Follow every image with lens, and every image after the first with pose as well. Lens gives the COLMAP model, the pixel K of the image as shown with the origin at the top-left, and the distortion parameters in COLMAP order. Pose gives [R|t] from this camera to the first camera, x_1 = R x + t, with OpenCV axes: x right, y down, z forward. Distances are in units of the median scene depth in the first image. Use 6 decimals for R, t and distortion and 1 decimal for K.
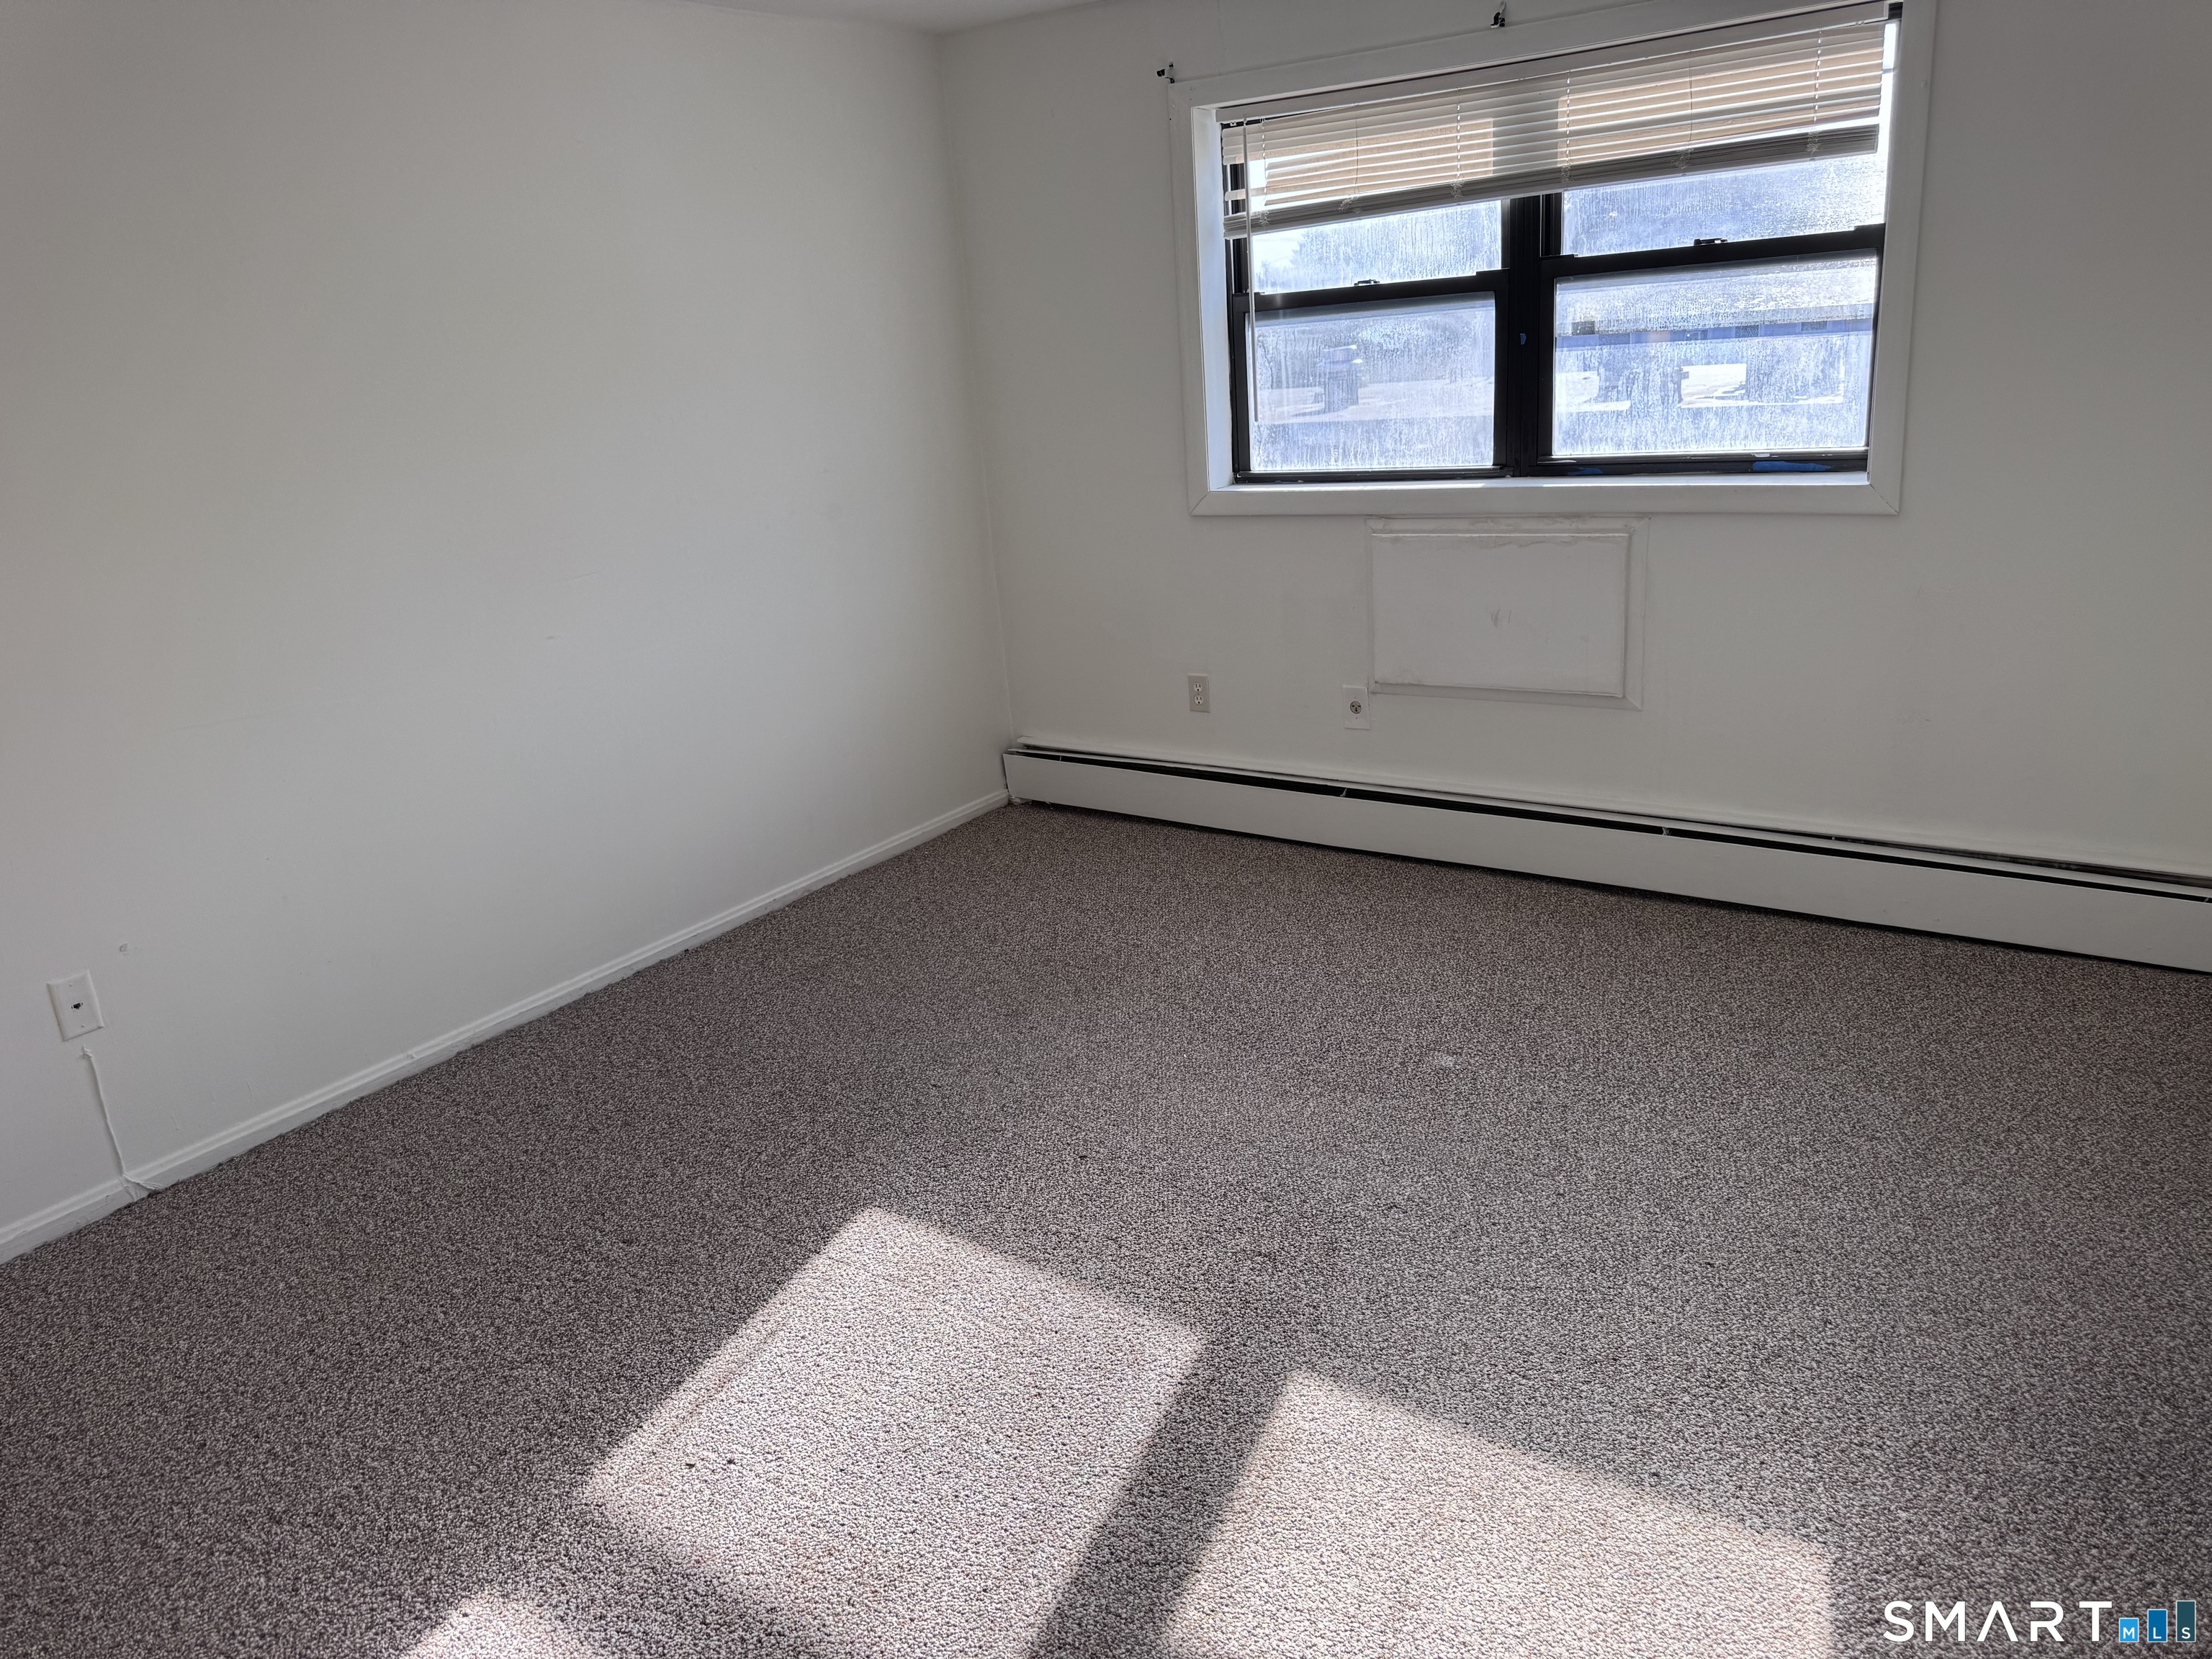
lens RADIAL K [[1596.2, 0, 1106.0], [0, 1596.2, 829.5], [0, 0, 1]] dist [0.167462, -0.309457]
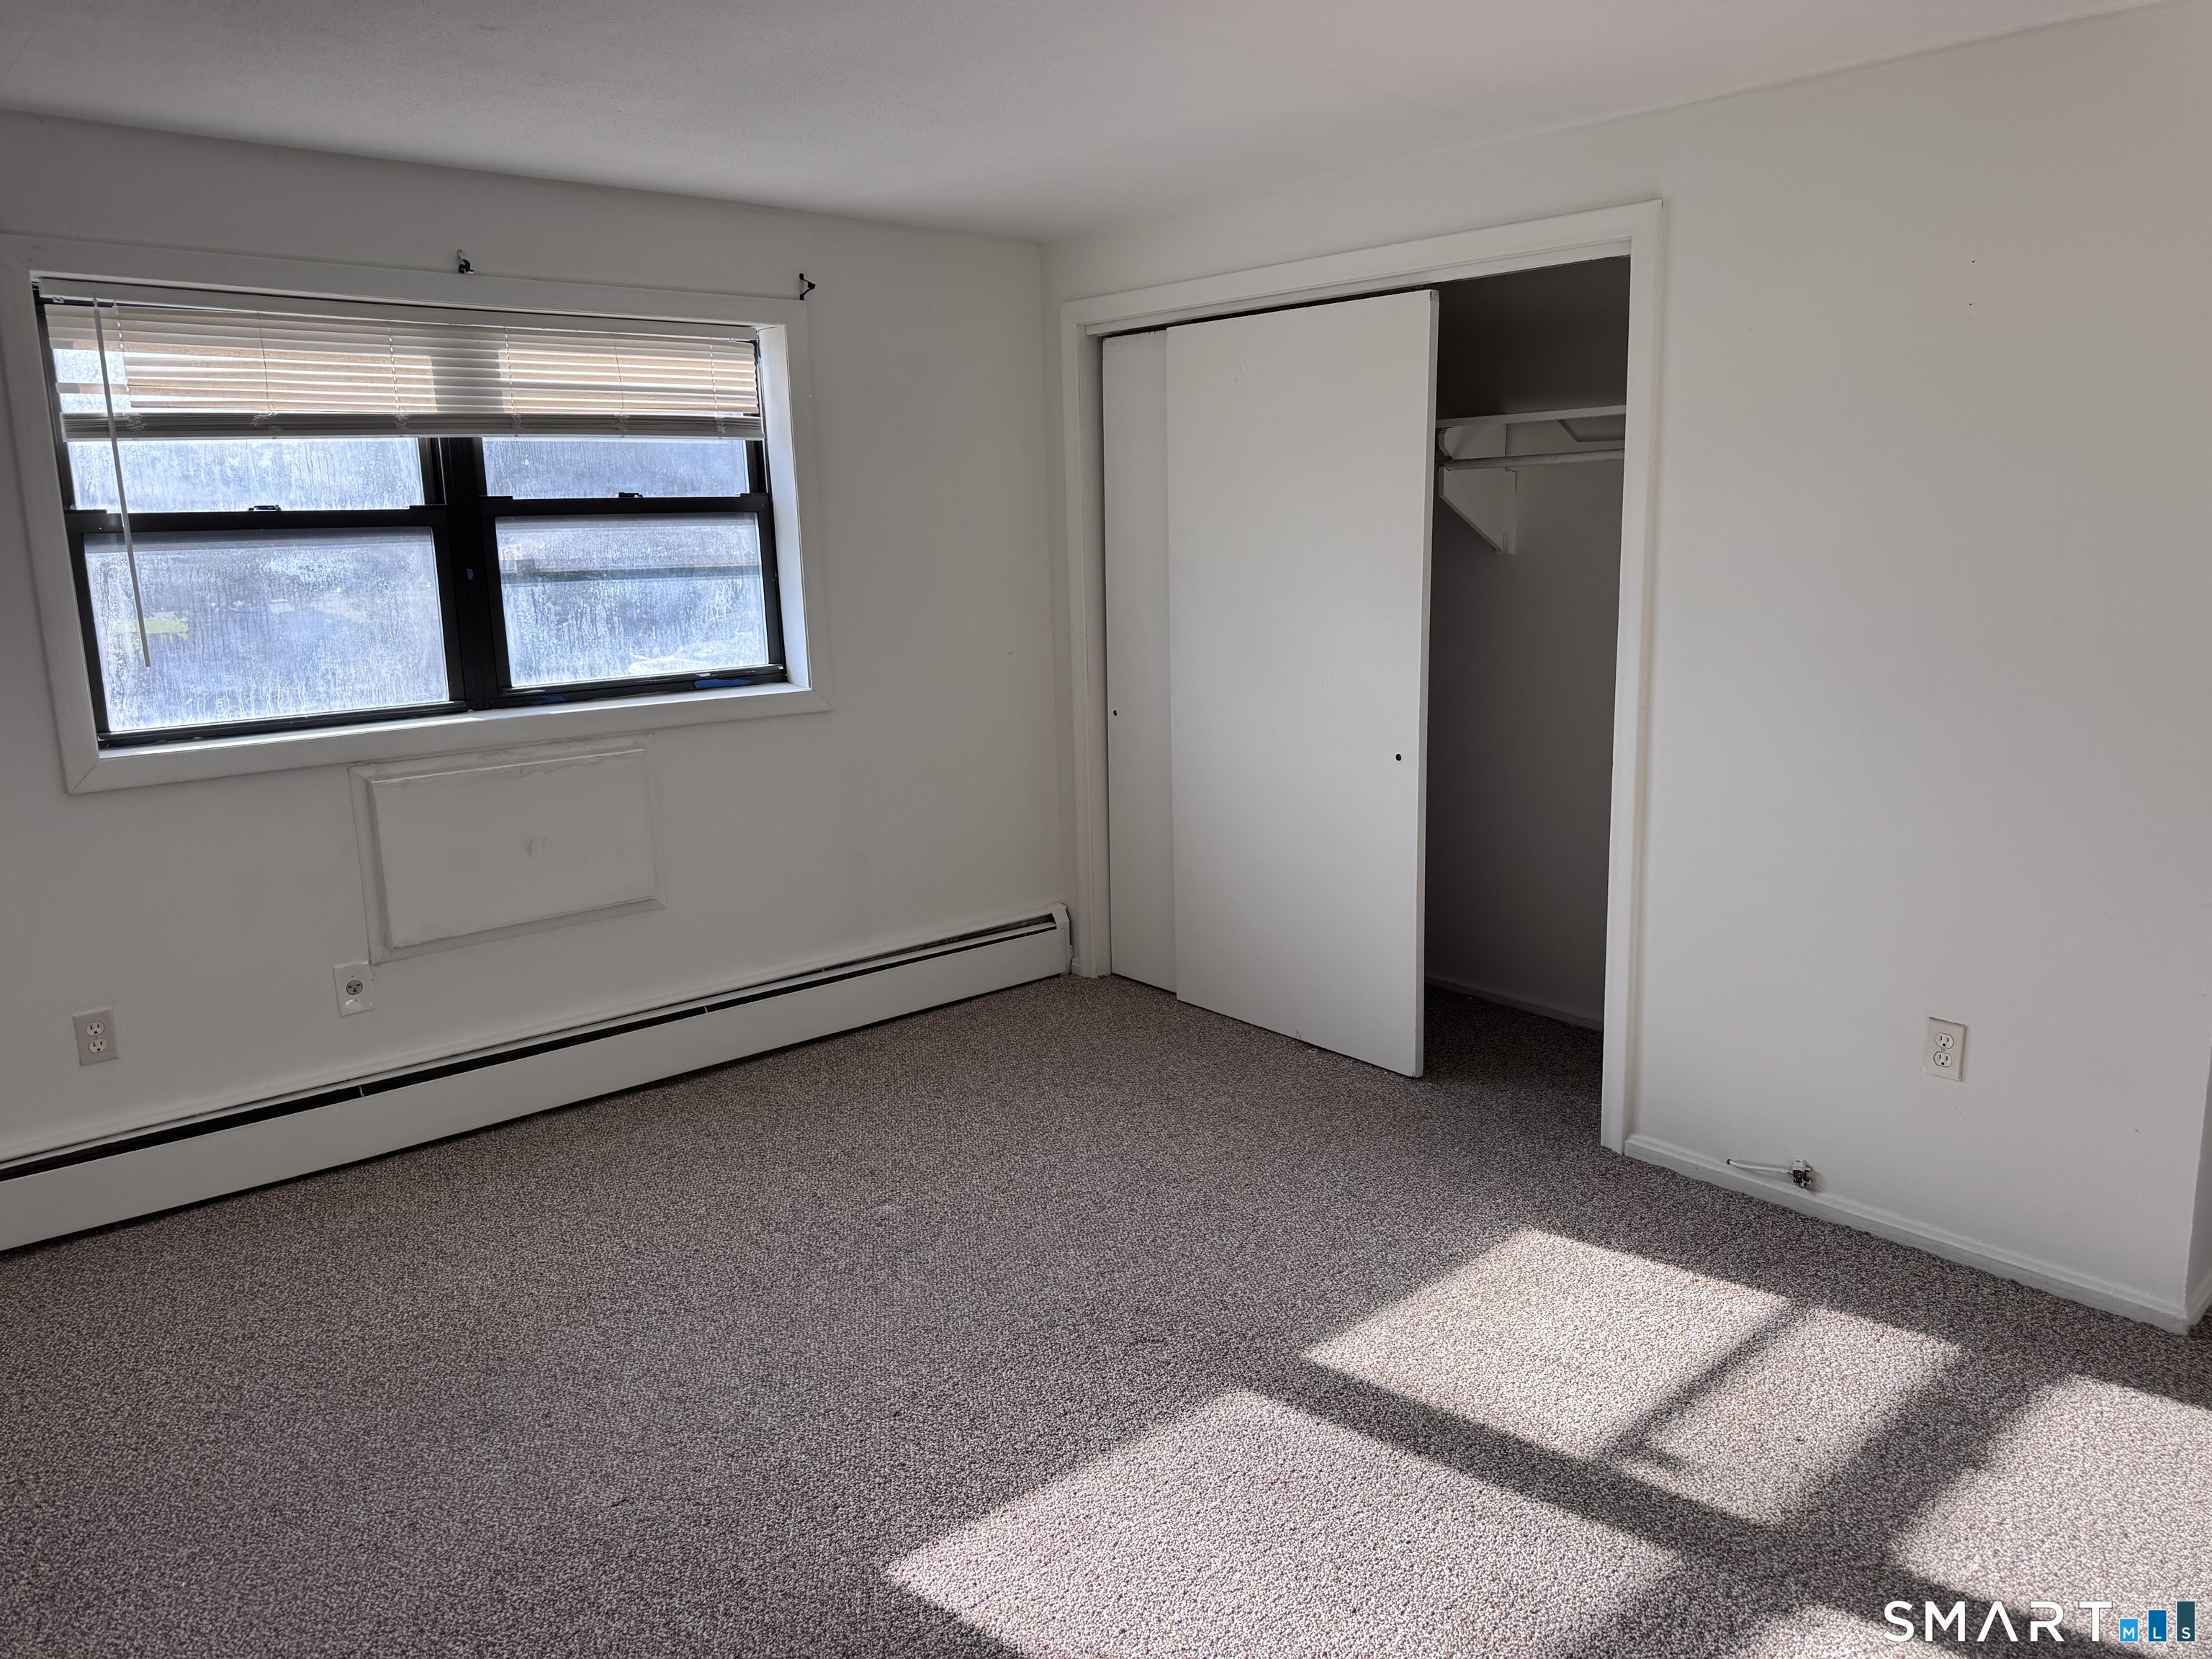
lens RADIAL K [[1579.7, 0, 1155.5], [0, 1579.7, 823.1], [0, 0, 1]] dist [0.058273, -0.083031]
pose [[0.204945, -0.124250, 0.970855, -0.619581], [0.294979, 0.953632, 0.059777, -0.093689], [-0.933266, 0.274131, 0.232093, 0.432572]]
